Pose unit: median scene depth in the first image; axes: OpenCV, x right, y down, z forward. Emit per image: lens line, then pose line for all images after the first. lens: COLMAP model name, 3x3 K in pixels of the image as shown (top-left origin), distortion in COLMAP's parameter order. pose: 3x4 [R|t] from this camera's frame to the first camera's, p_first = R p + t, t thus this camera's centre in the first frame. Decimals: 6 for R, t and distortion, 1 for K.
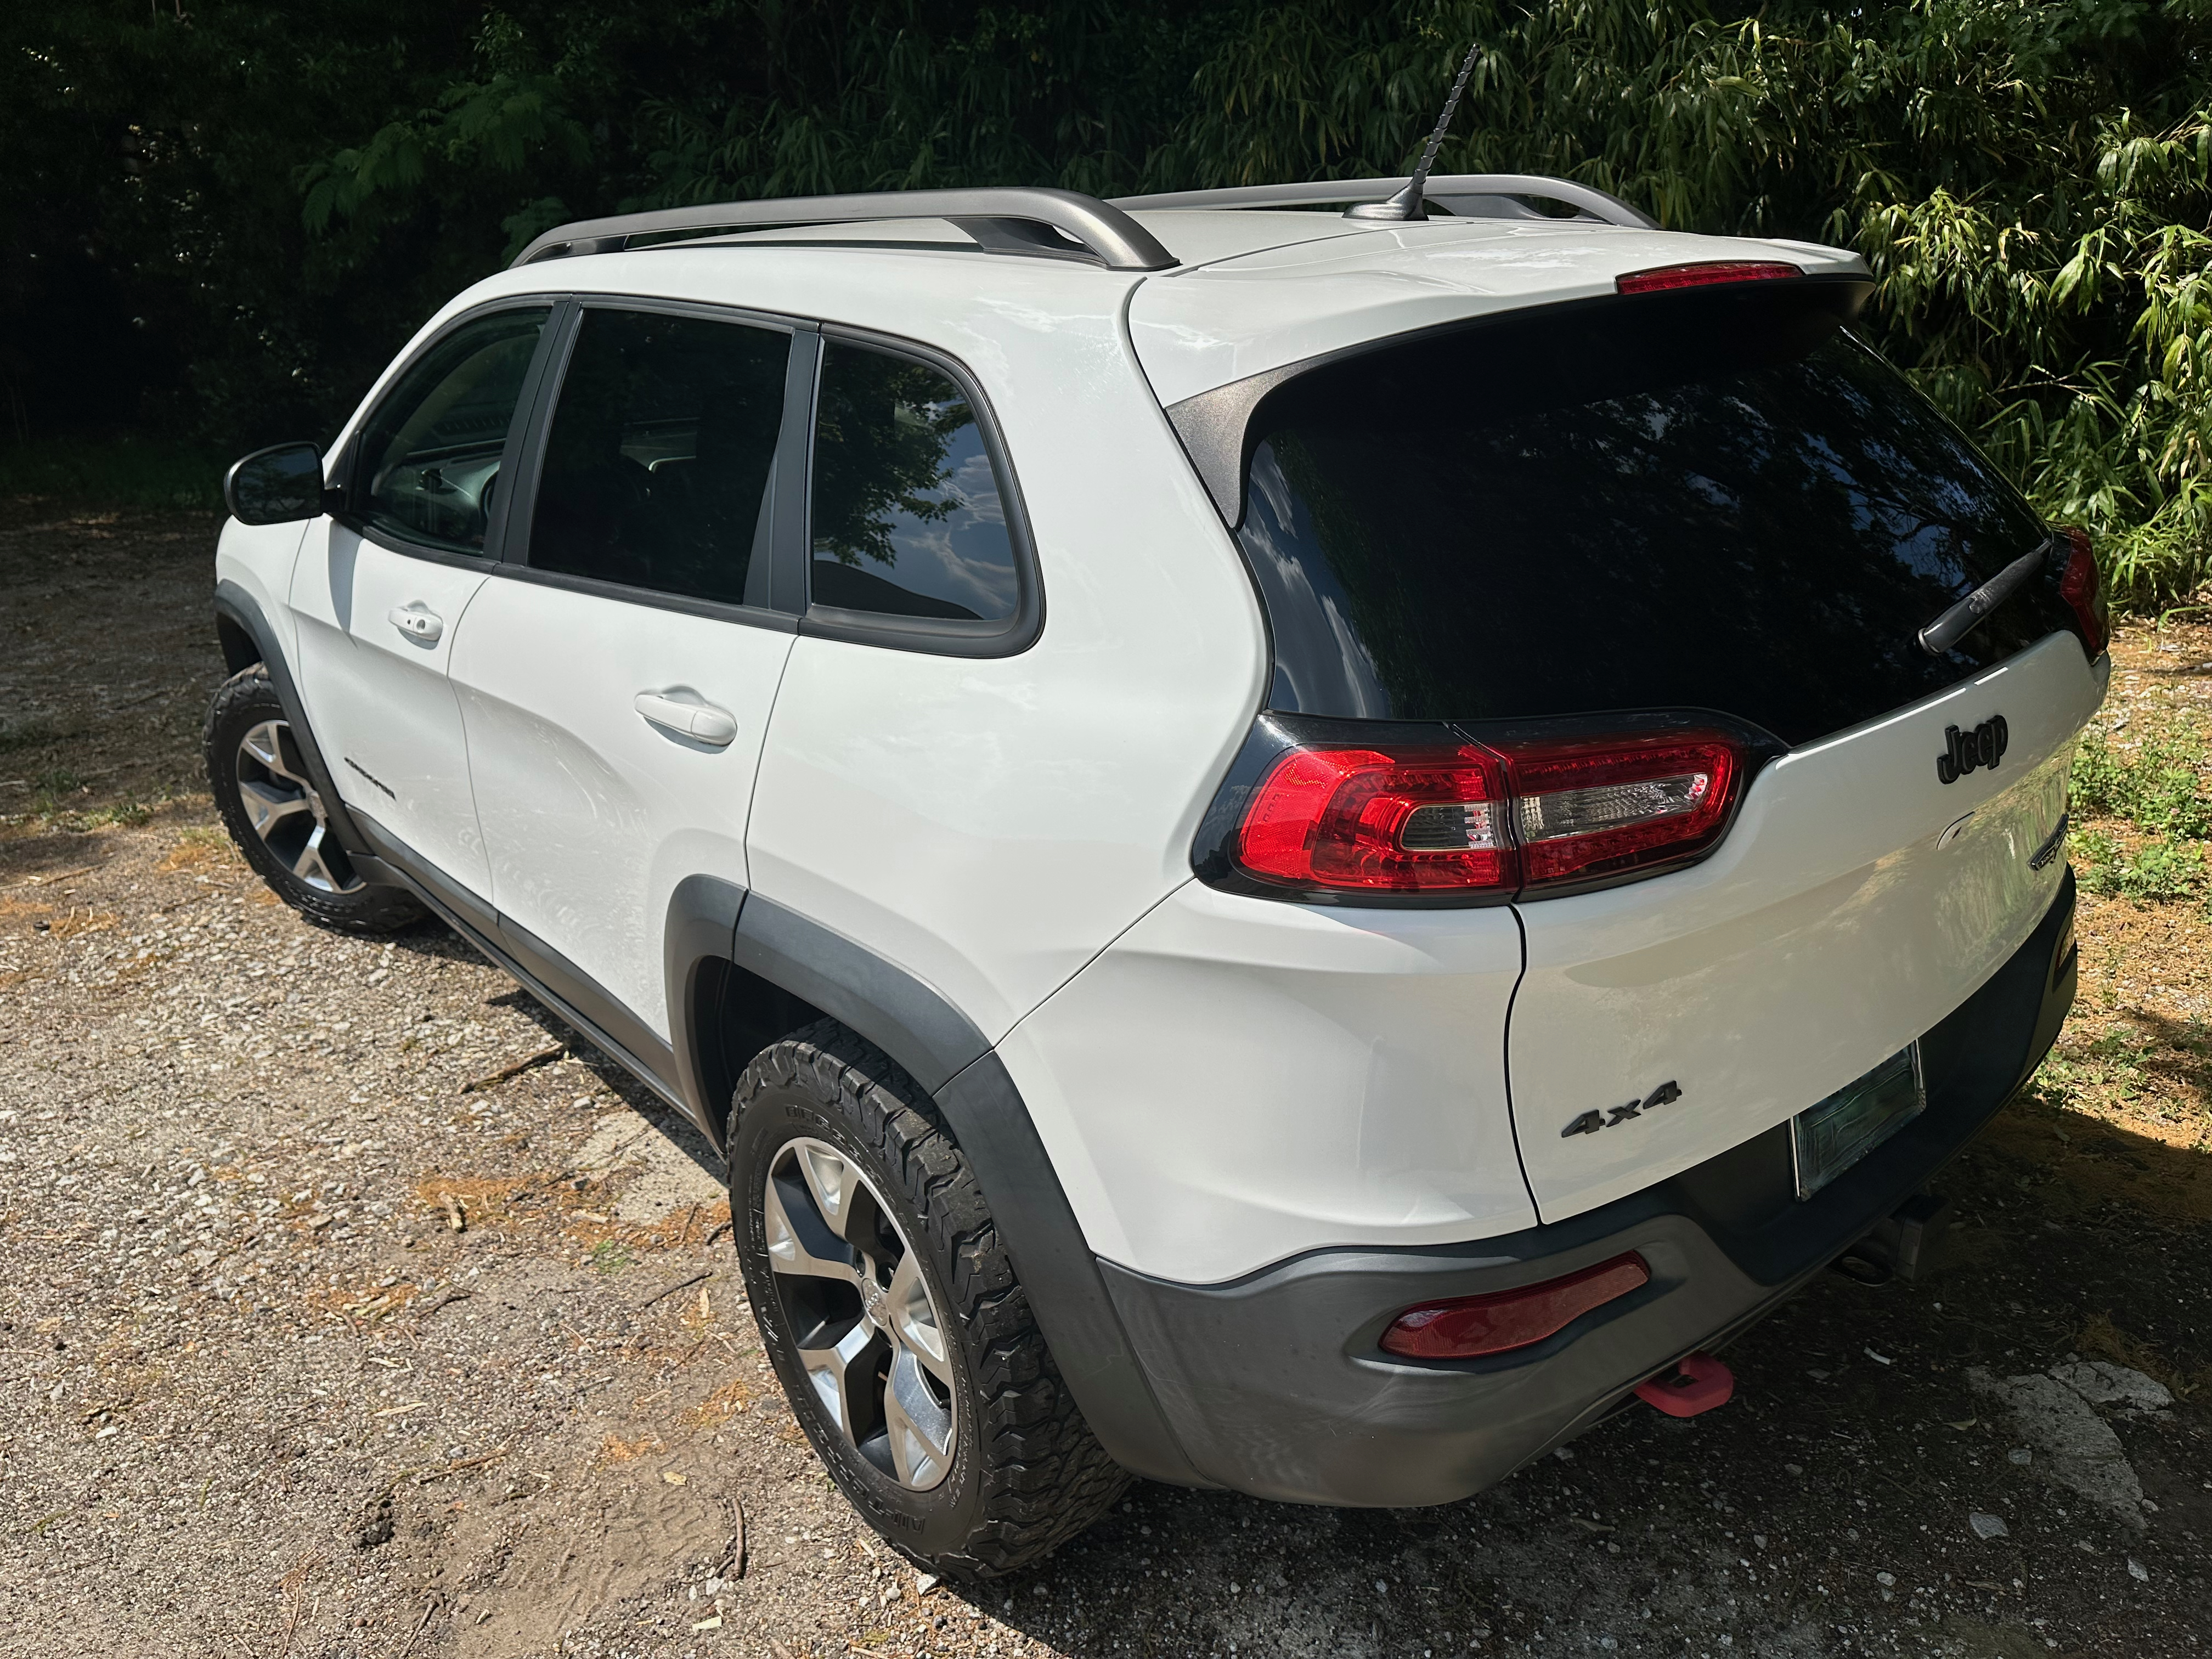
lens RADIAL K [[1571.9, 0, 1105.6], [0, 1571.9, 830.5], [0, 0, 1]] dist [0.032509, -0.056329]
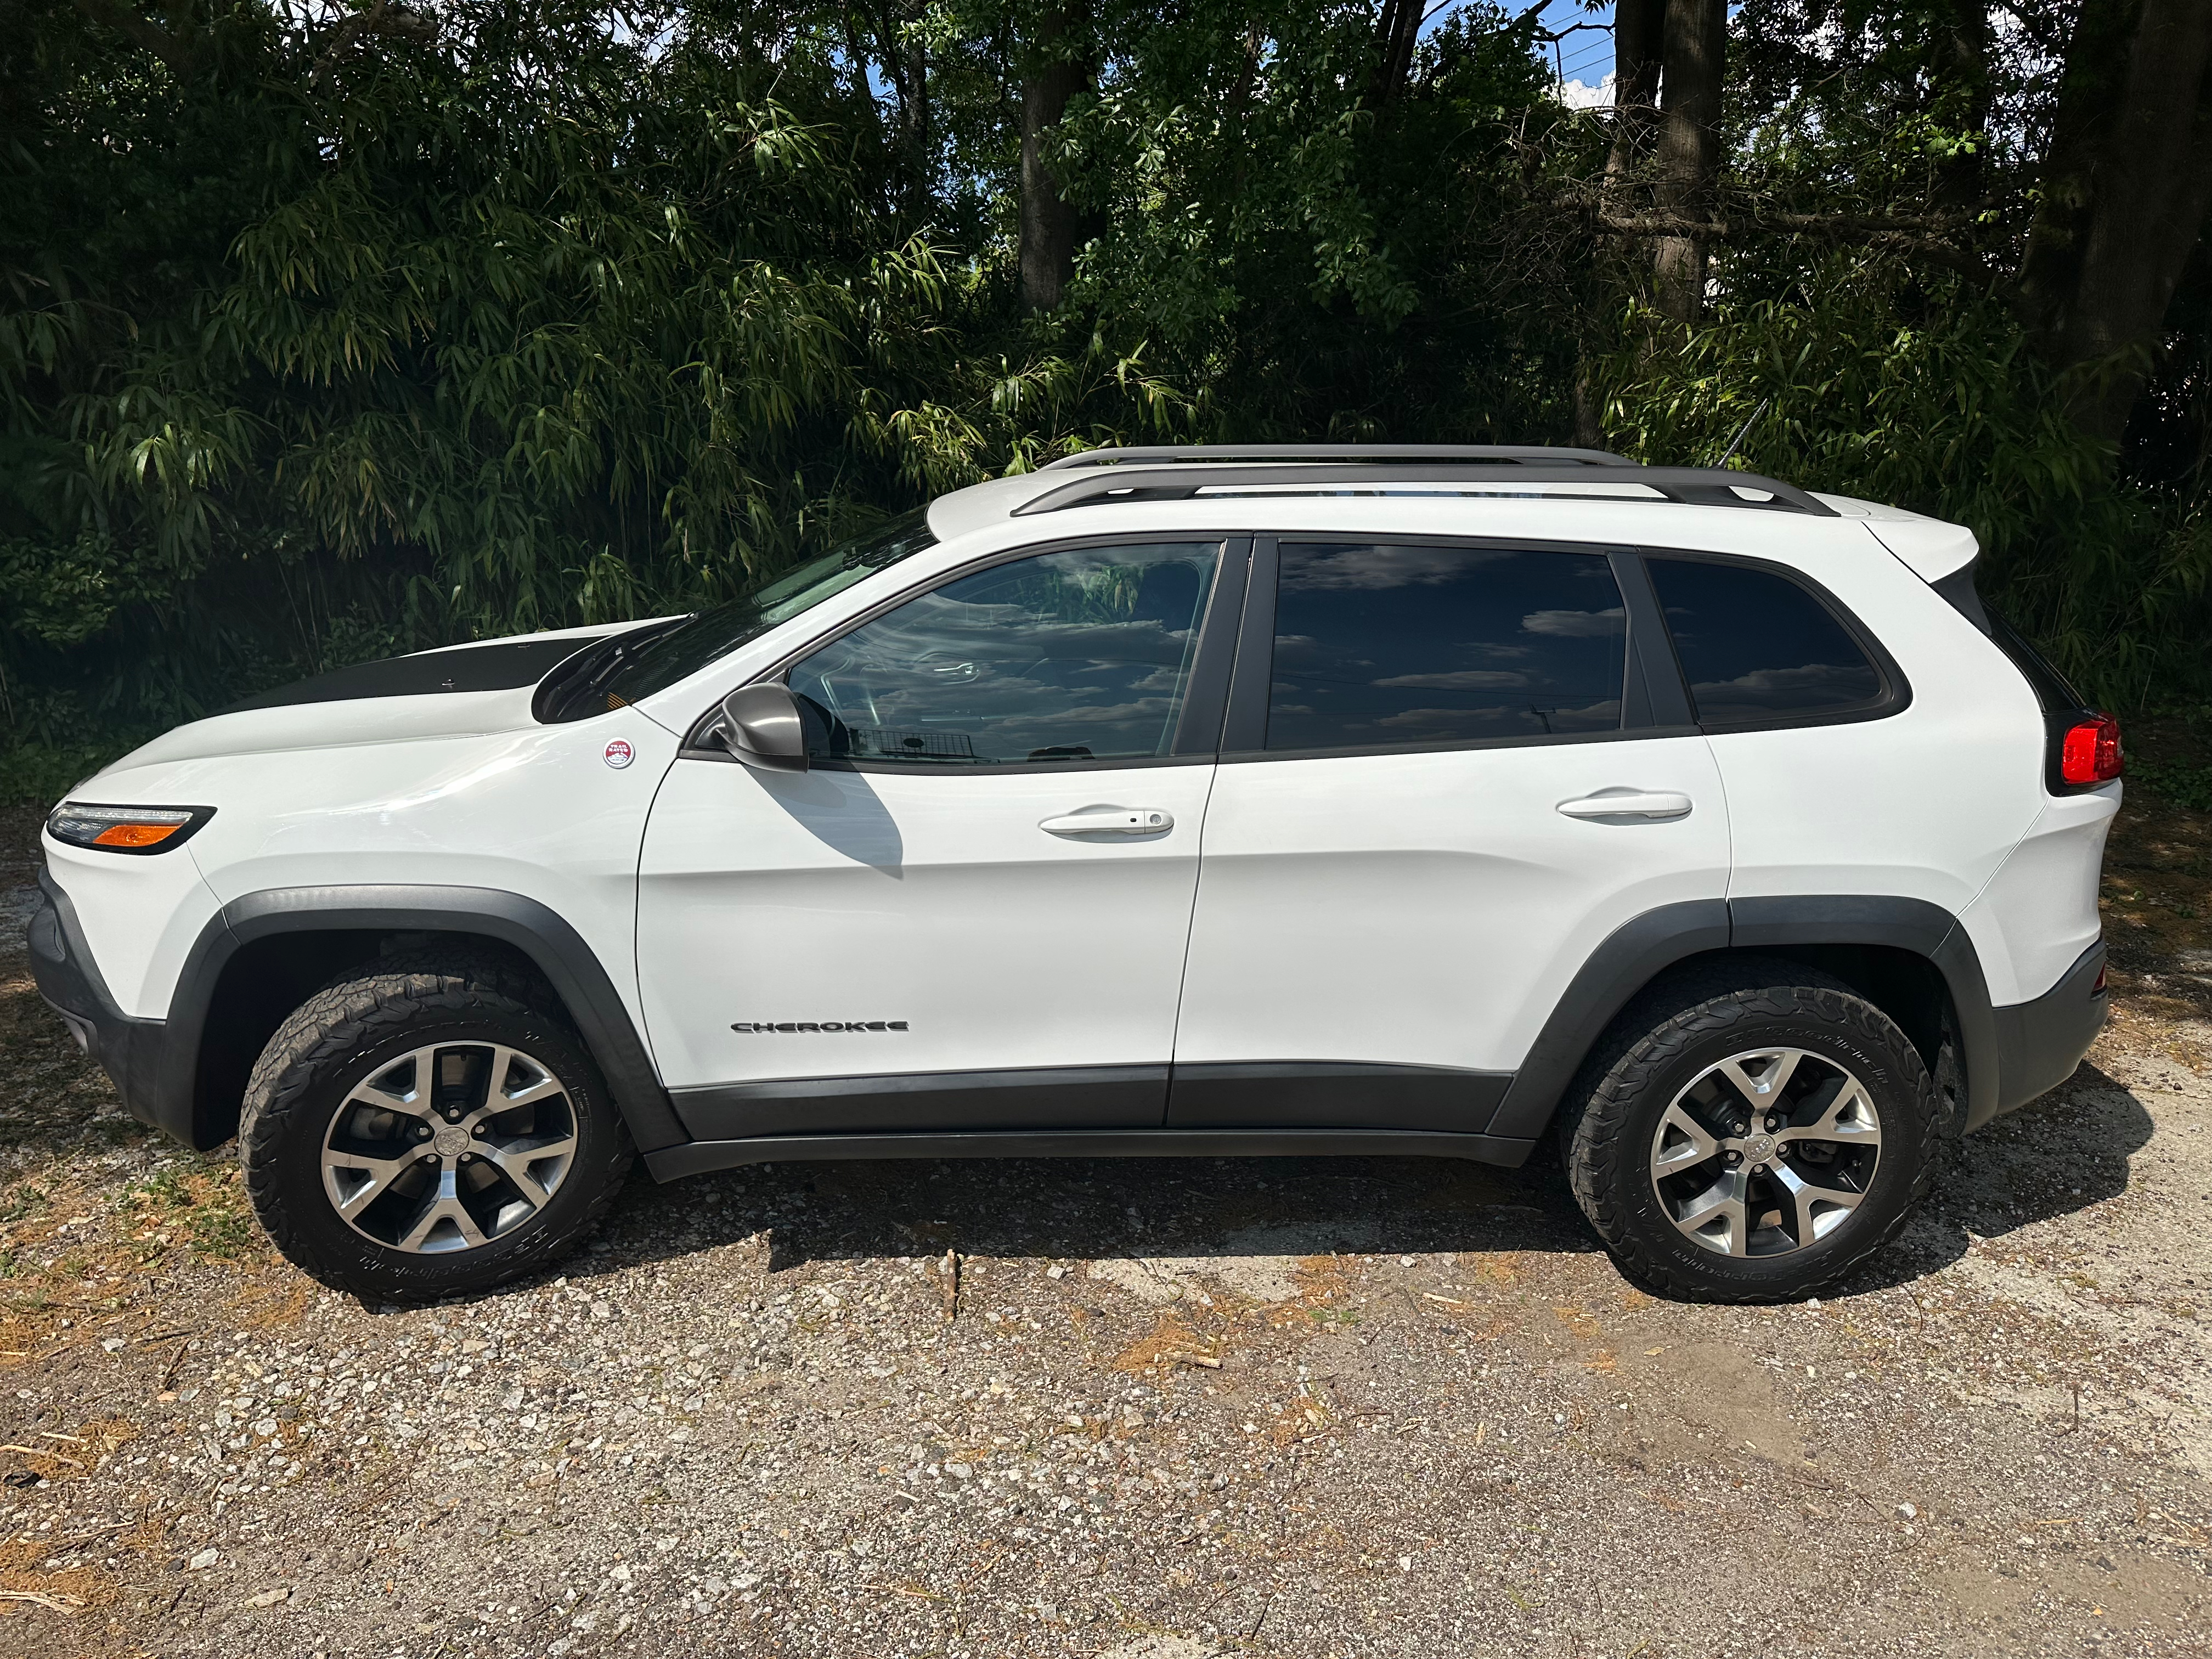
lens RADIAL K [[1571.9, 0, 1104.2], [0, 1571.9, 826.8], [0, 0, 1]] dist [0.032509, -0.056329]
pose [[0.615320, -0.166911, 0.770403, -1.187319], [0.246849, 0.968970, 0.012773, -0.134022], [-0.748630, 0.182314, 0.637429, 0.293995]]
